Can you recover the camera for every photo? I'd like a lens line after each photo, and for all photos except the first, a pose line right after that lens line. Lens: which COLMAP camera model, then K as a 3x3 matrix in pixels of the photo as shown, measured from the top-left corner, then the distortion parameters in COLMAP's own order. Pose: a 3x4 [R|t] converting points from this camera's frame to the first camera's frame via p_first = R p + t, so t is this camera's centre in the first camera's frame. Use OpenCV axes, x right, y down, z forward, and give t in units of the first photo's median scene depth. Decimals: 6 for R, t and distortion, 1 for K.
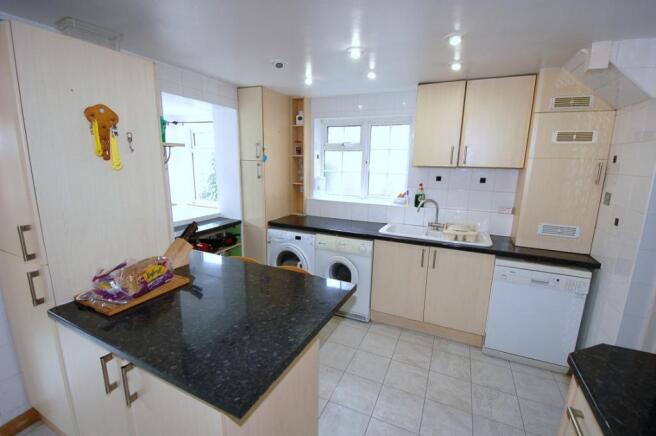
lens RADIAL K [[284.1, 0, 328.0], [0, 284.1, 218.0], [0, 0, 1]] dist [0.012911, -0.020389]
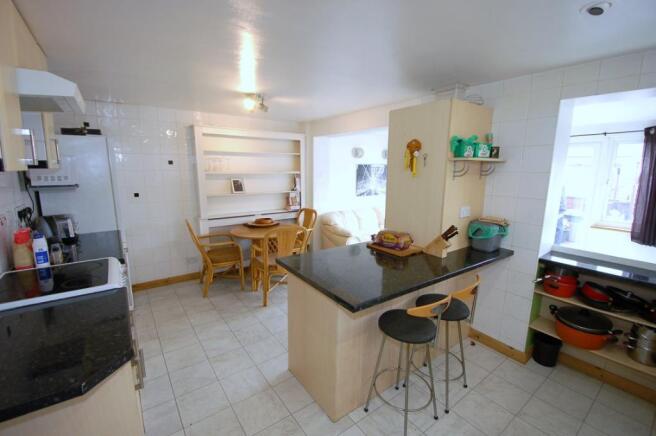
lens RADIAL K [[284.1, 0, 328.0], [0, 284.1, 218.0], [0, 0, 1]] dist [0.012911, -0.020389]
pose [[-0.481543, 0.127807, -0.867053, 1.020320], [-0.192378, 0.949768, 0.246842, -0.272805], [0.855048, 0.285667, -0.432767, 1.438500]]
